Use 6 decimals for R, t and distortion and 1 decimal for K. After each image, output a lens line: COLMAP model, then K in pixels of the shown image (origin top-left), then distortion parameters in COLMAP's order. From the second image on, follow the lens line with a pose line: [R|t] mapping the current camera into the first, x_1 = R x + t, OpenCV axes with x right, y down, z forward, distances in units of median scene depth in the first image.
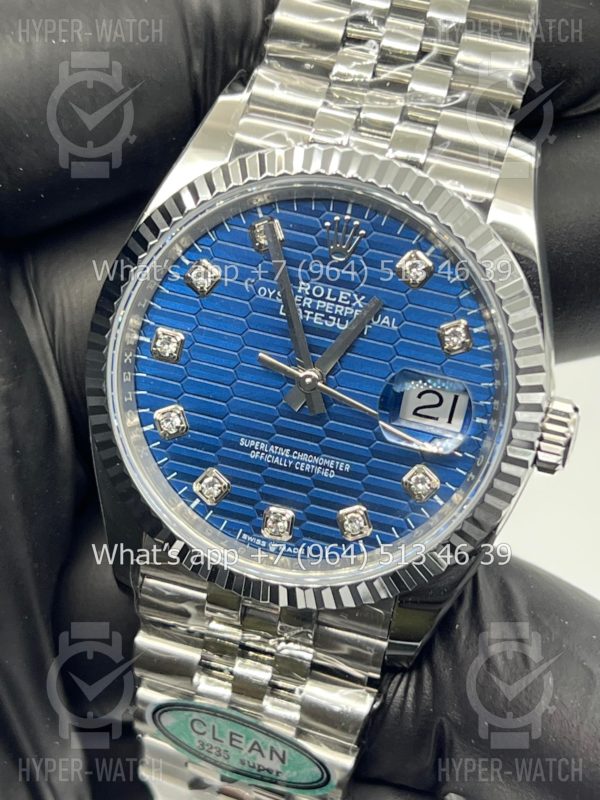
lens RADIAL K [[1812.7, 0, 300.0], [0, 1812.7, 400.0], [0, 0, 1]] dist [0.287816, -0.204700]
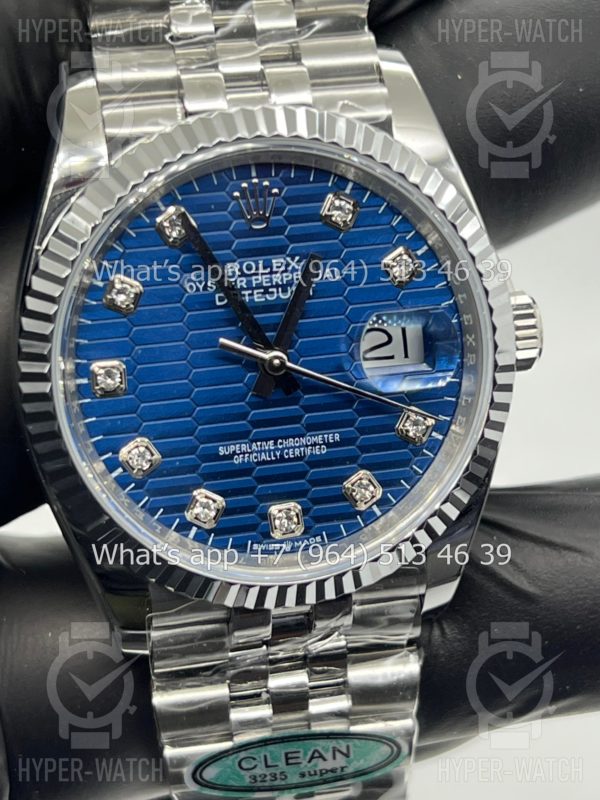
lens RADIAL K [[1812.7, 0, 300.0], [0, 1812.7, 400.0], [0, 0, 1]] dist [0.287816, -0.204700]
pose [[0.896938, -0.338941, 0.283941, -0.249046], [0.332654, 0.940323, 0.071650, -0.053703], [-0.291281, 0.030189, 0.956161, 0.114169]]
